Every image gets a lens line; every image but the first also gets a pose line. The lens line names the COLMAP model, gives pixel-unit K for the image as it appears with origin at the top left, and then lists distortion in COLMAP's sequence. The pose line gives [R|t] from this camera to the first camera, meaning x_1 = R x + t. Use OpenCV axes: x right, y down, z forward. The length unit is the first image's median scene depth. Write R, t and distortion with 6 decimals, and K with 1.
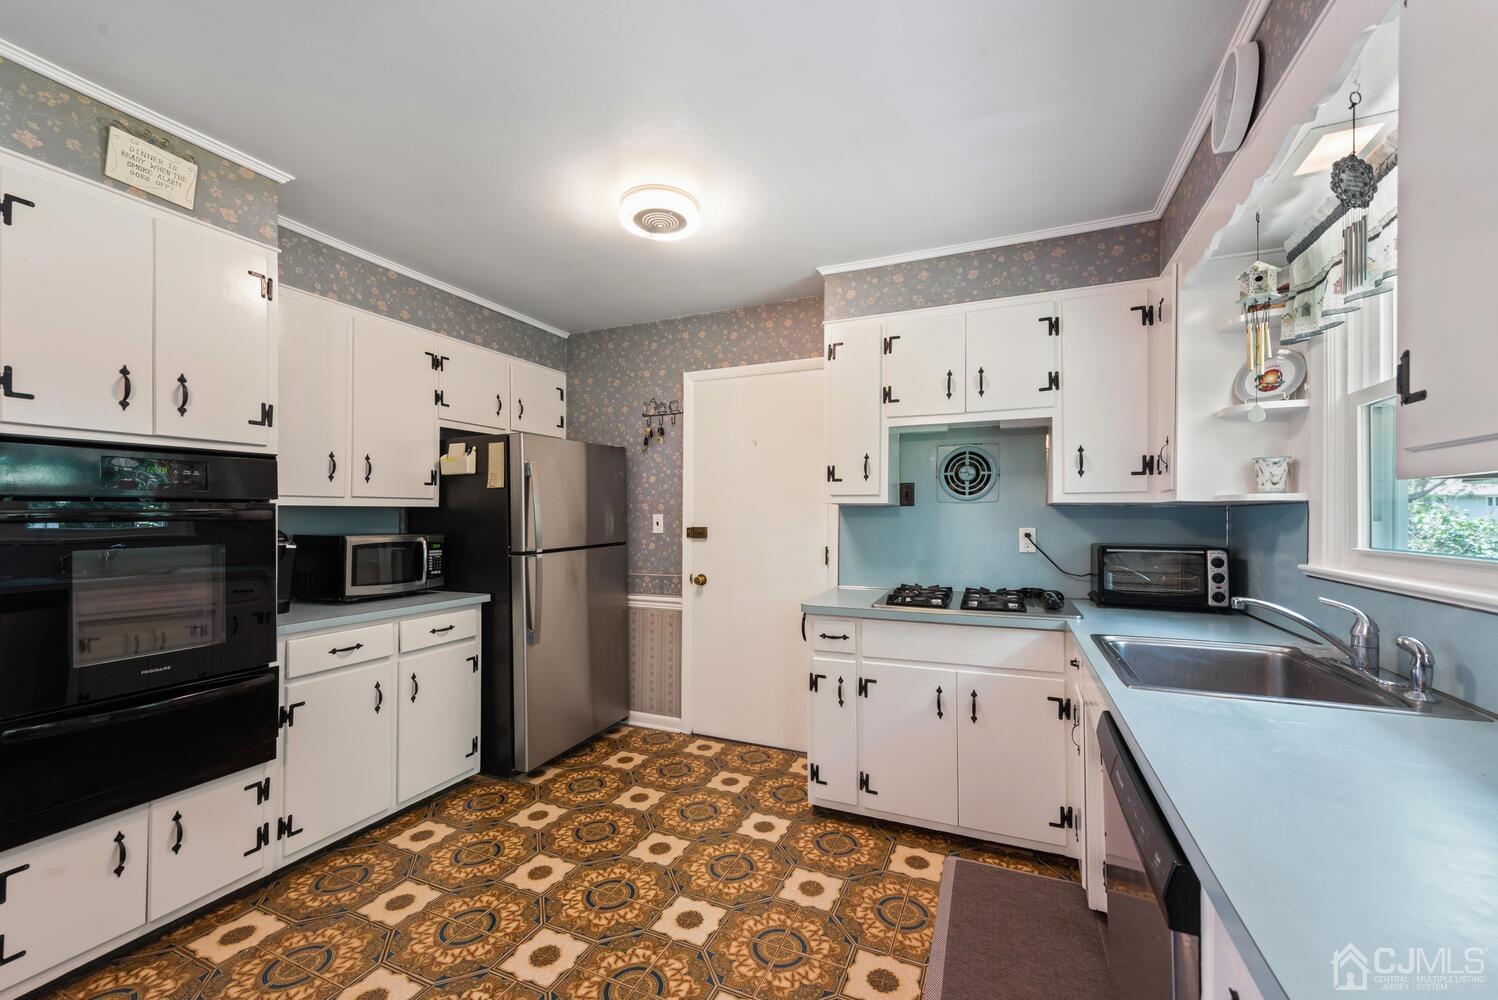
lens RADIAL K [[595.5, 0, 749.2], [0, 595.5, 508.0], [0, 0, 1]] dist [0.021915, 0.000069]
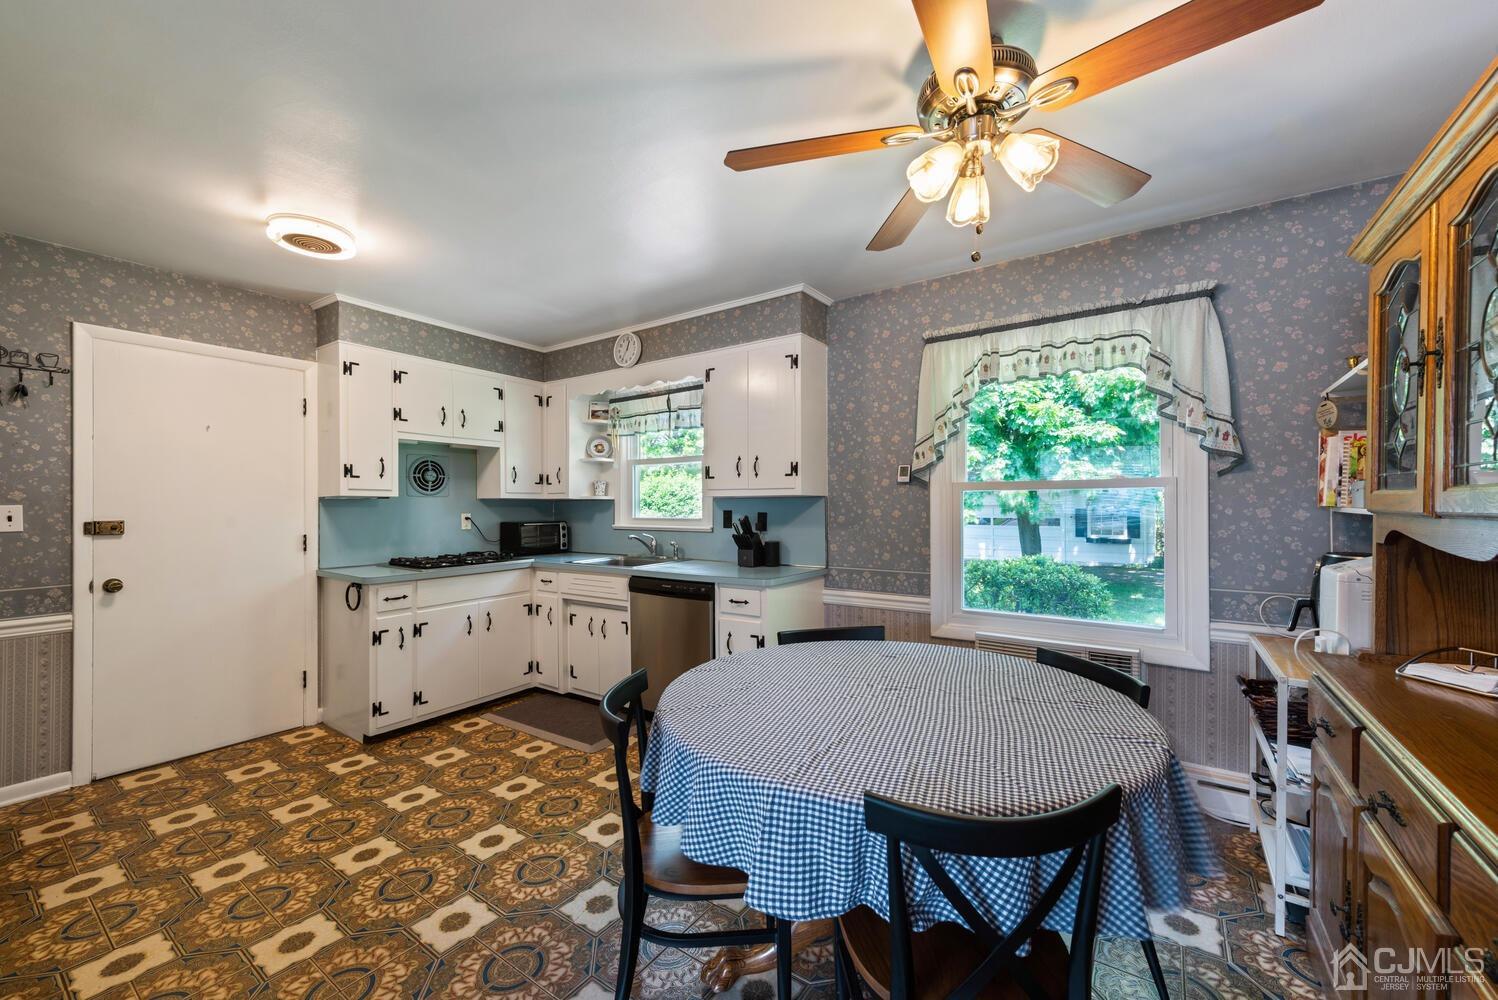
lens RADIAL K [[595.5, 0, 746.8], [0, 595.5, 497.2], [0, 0, 1]] dist [0.021915, 0.000069]
pose [[0.190887, 0.015715, 0.981486, -0.933863], [-0.005737, 0.999873, -0.014894, 0.008960], [-0.981595, -0.002788, 0.190953, -0.008631]]
